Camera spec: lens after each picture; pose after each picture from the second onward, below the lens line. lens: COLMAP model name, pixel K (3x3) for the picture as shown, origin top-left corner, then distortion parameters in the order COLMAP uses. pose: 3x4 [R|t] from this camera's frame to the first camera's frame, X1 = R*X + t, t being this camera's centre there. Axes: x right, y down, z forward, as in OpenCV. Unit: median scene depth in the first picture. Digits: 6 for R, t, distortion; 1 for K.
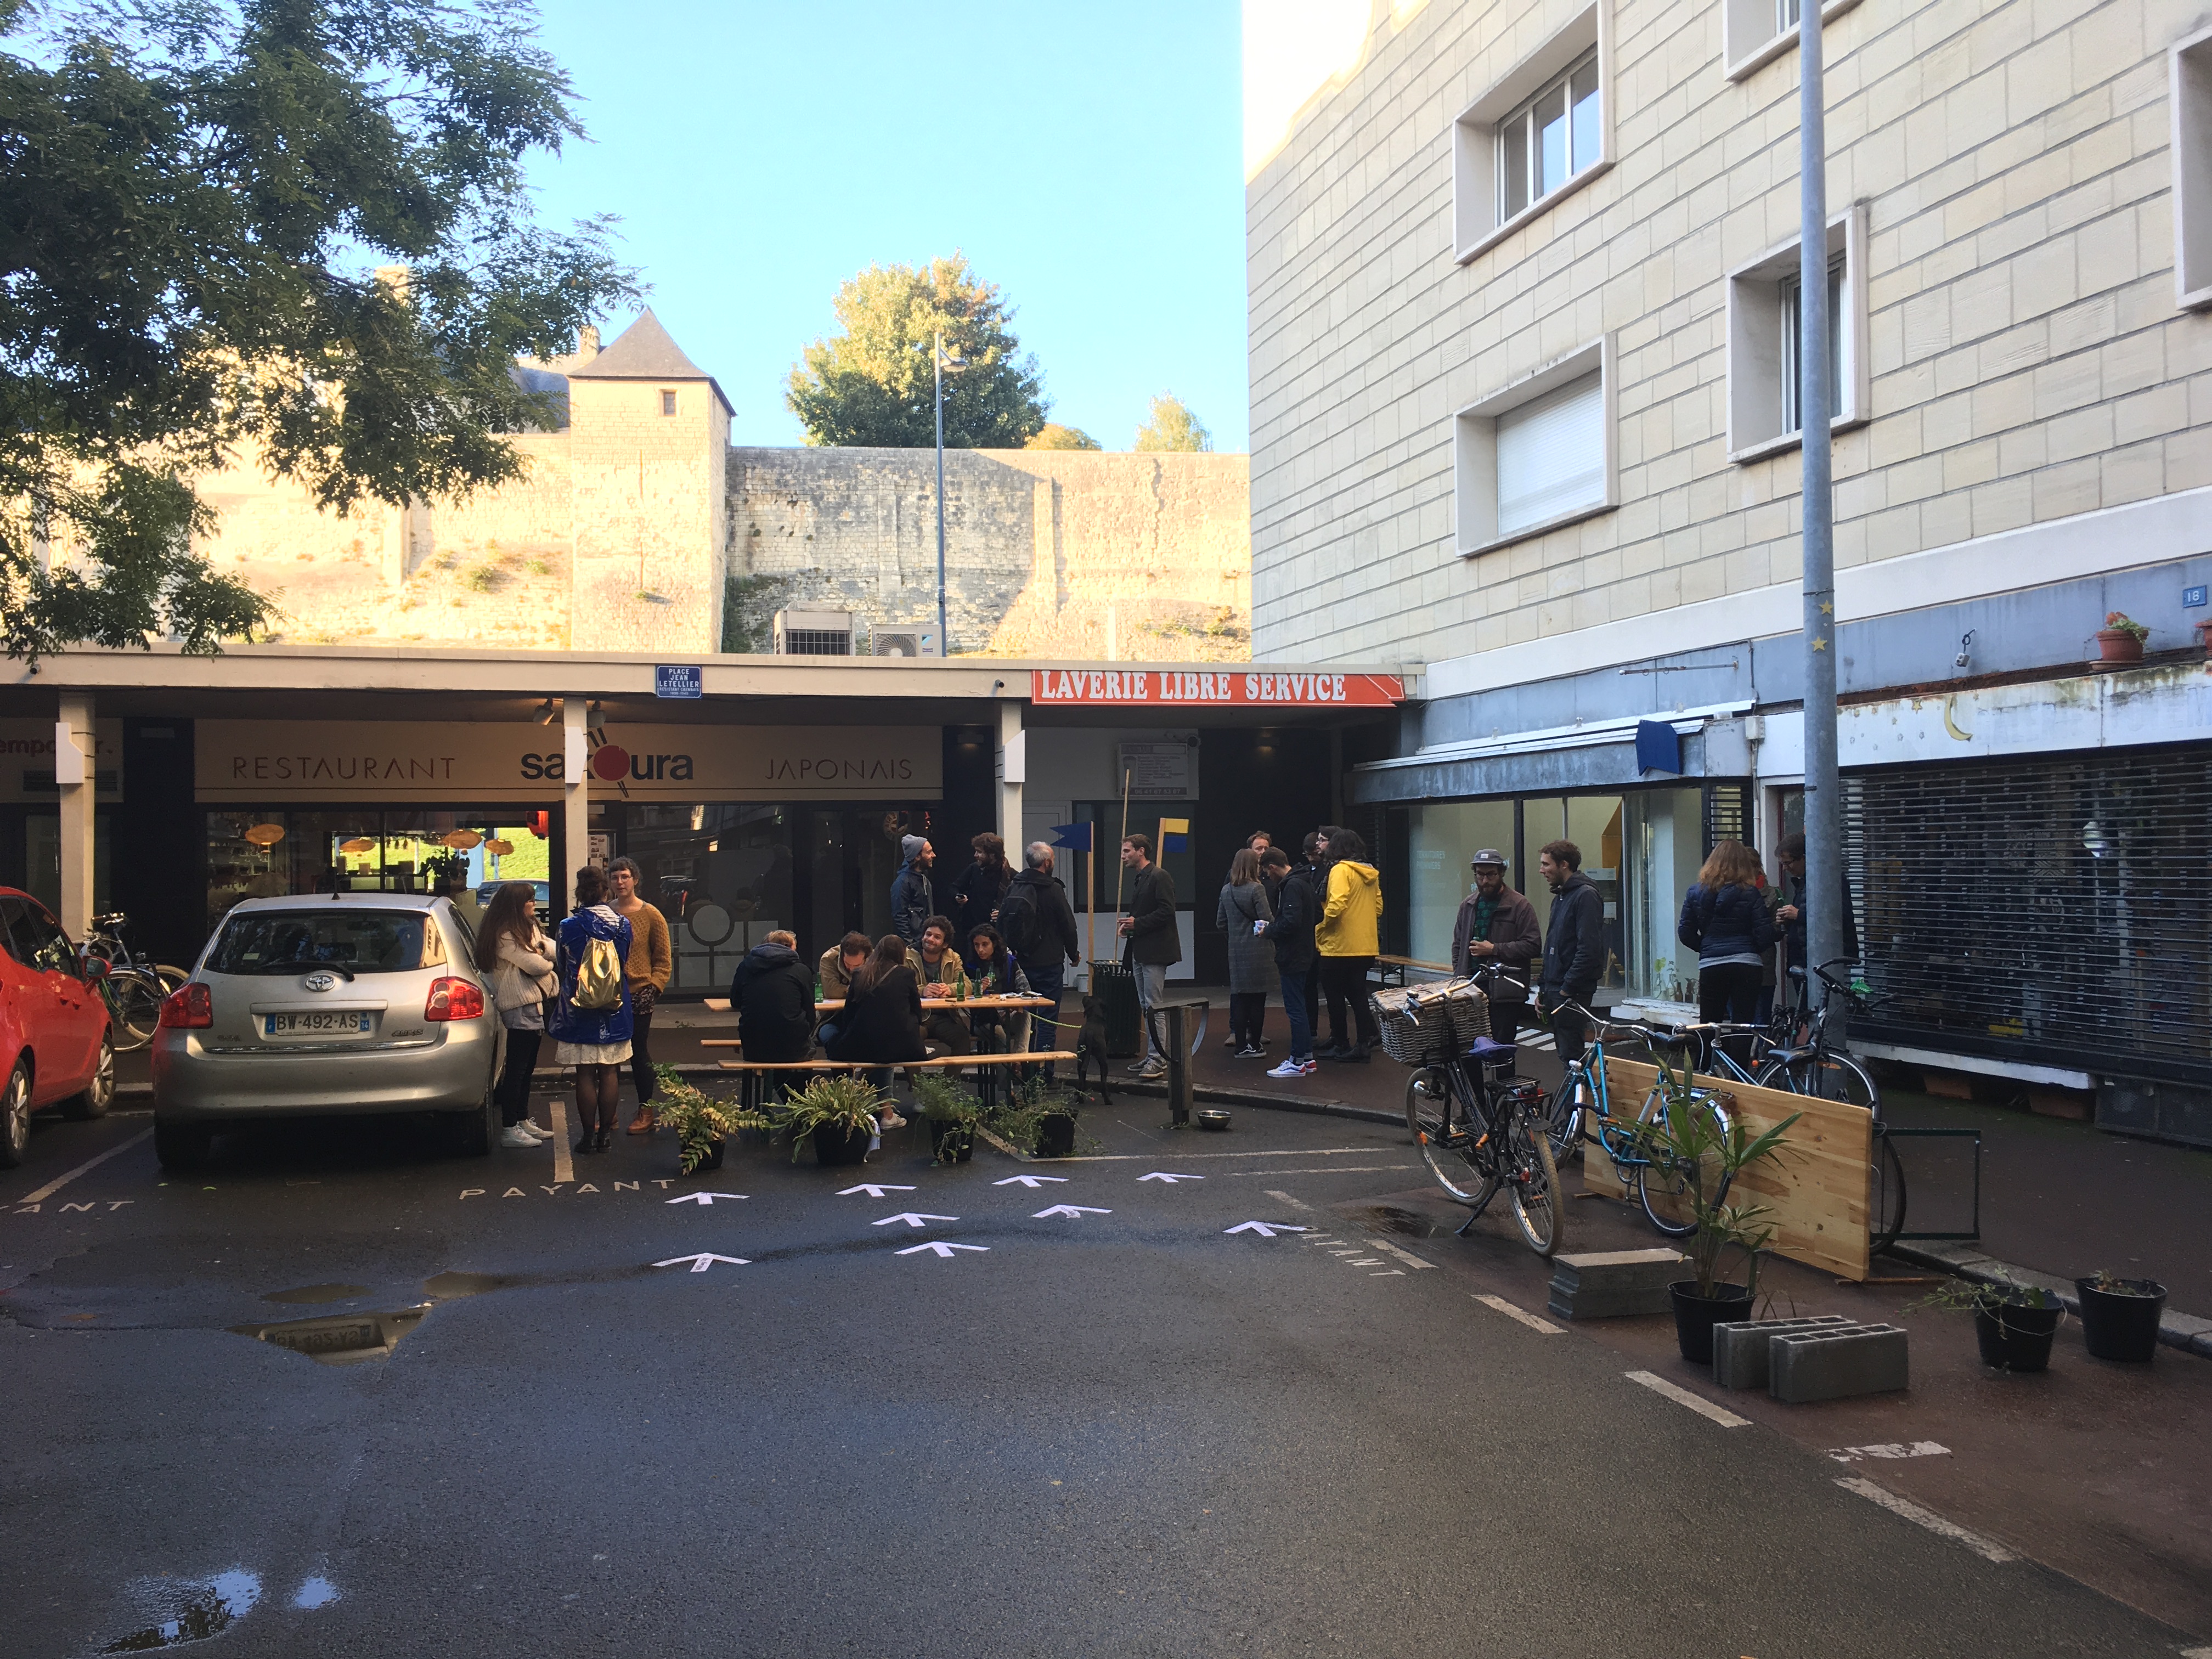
lens RADIAL K [[1888.3, 0, 1103.4], [0, 1888.3, 833.5], [0, 0, 1]] dist [0.039900, 0.000195]
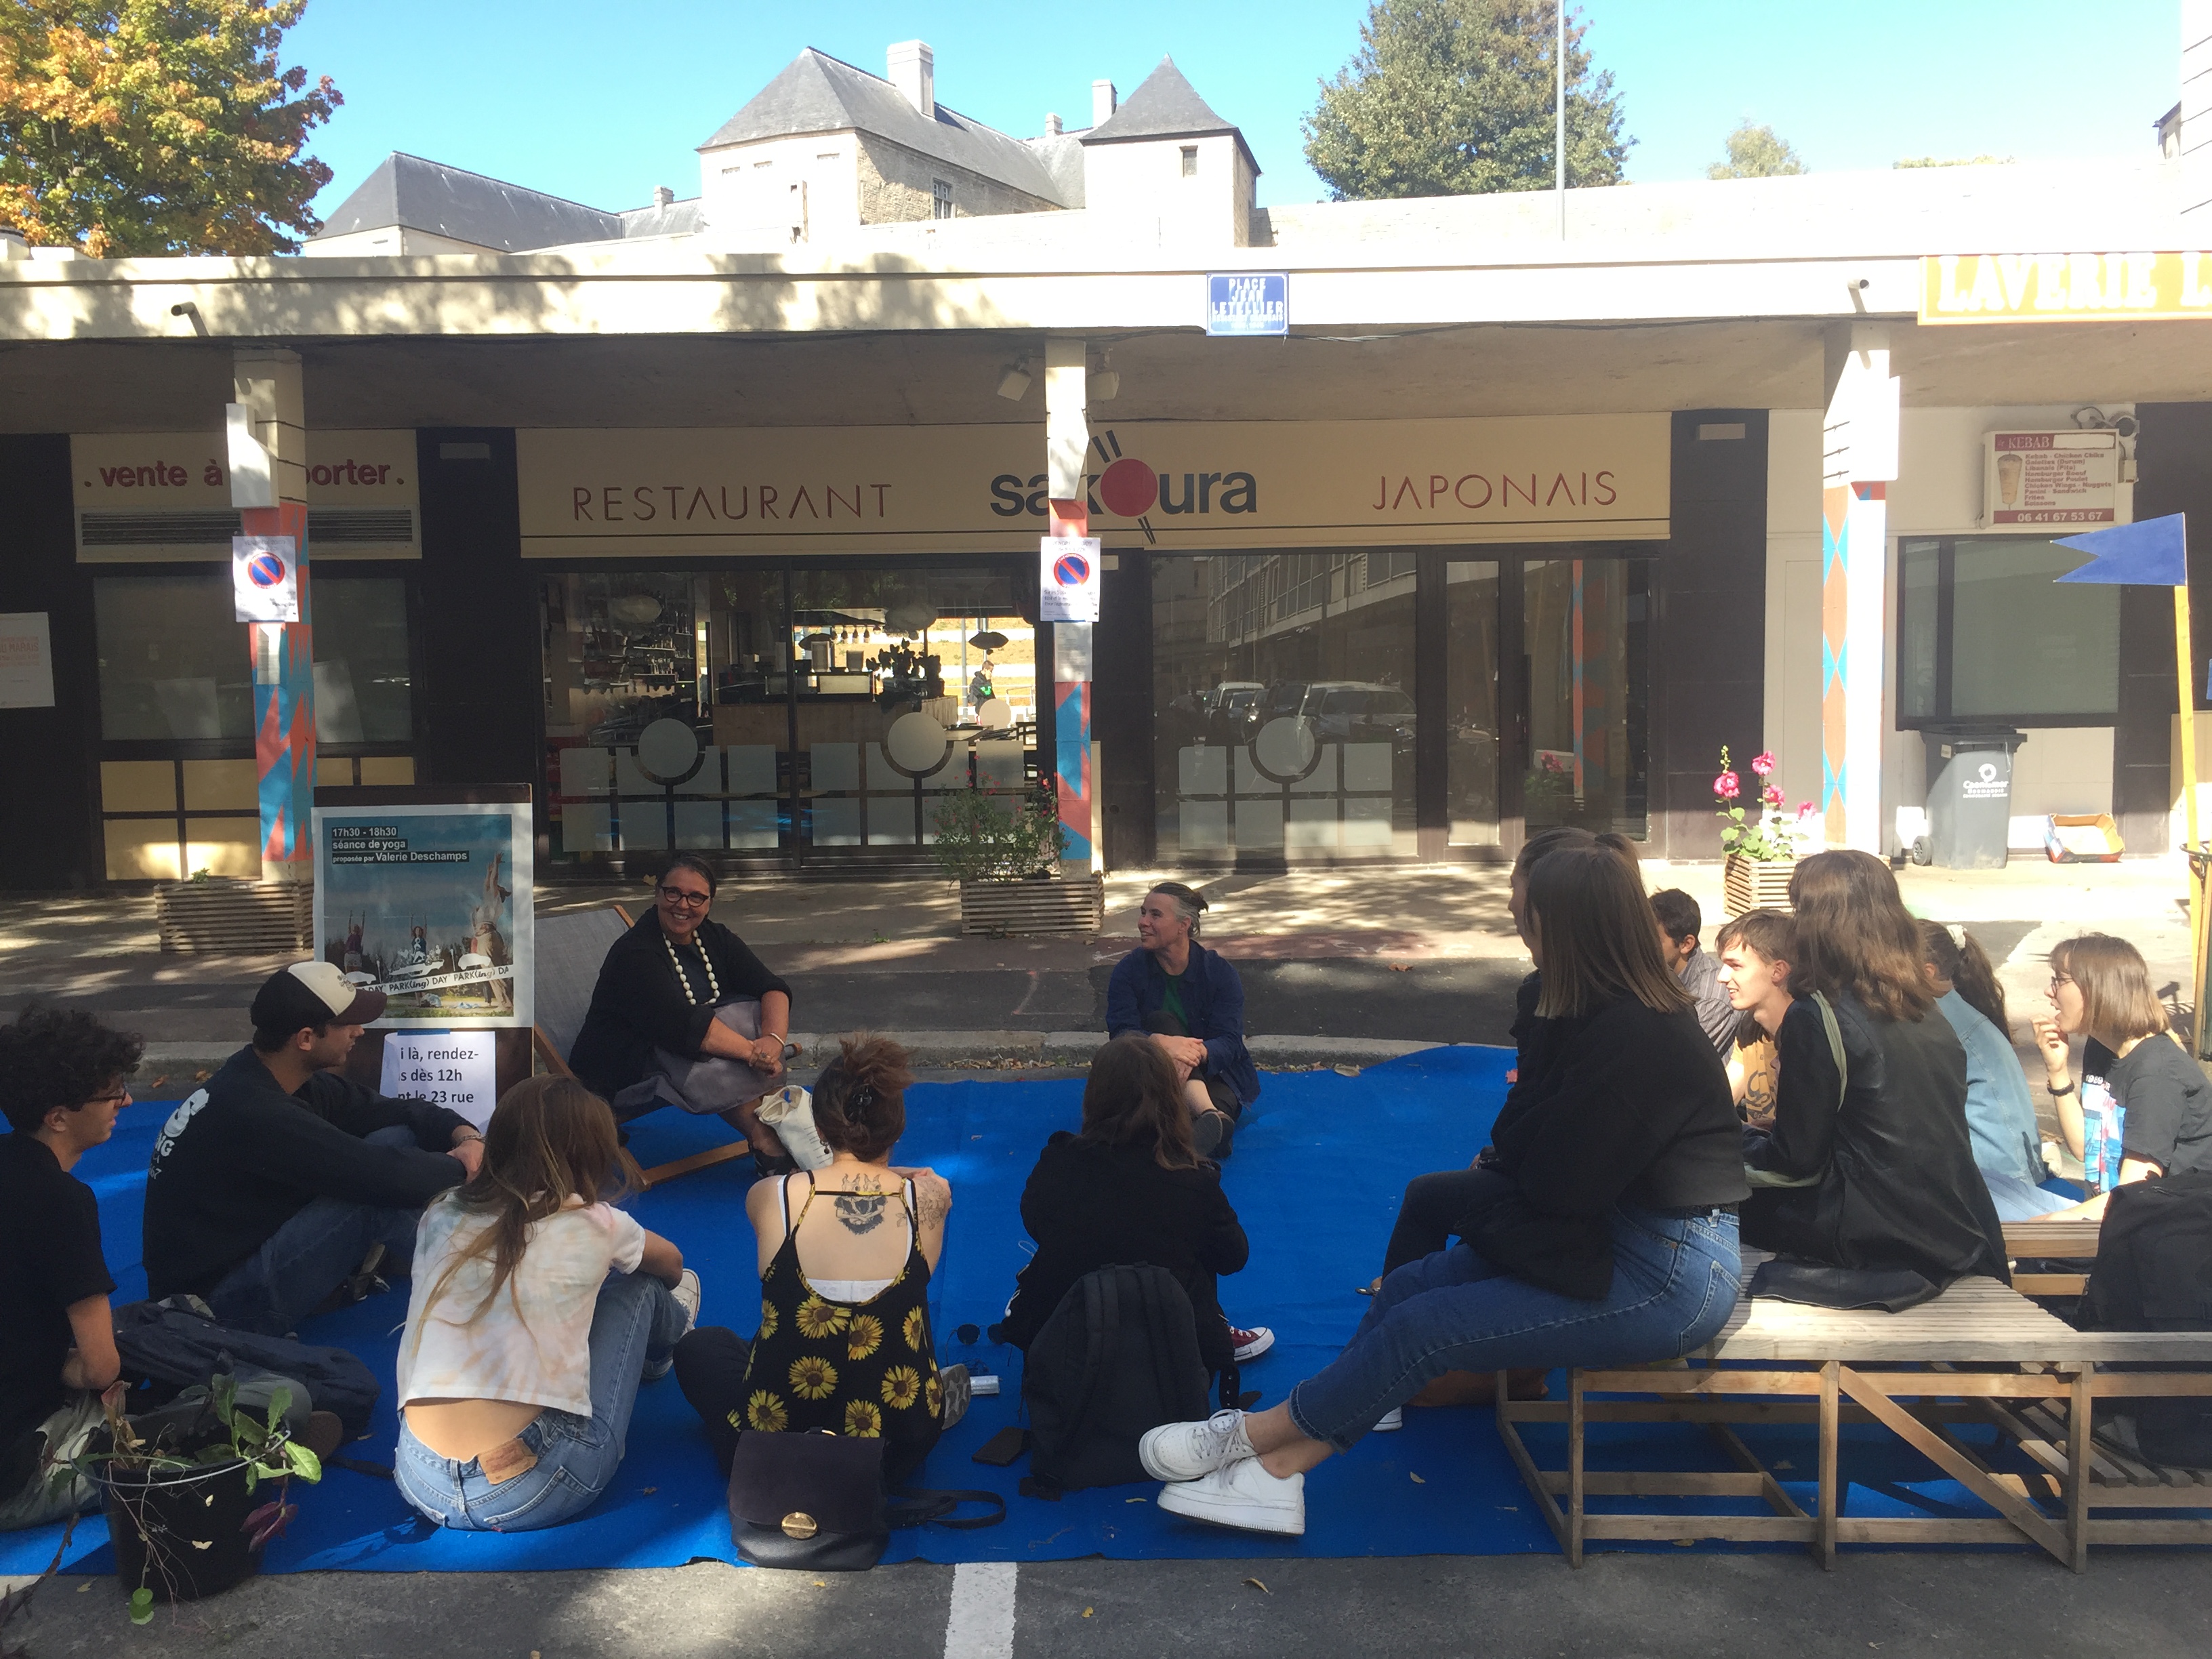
lens RADIAL K [[1876.7, 0, 1102.7], [0, 1876.7, 829.6], [0, 0, 1]] dist [0.068441, 0.004369]
pose [[0.964108, 0.017456, -0.264937, -0.102420], [0.008149, 0.995421, 0.095242, 0.015577], [0.265386, -0.093982, 0.959551, 0.394254]]
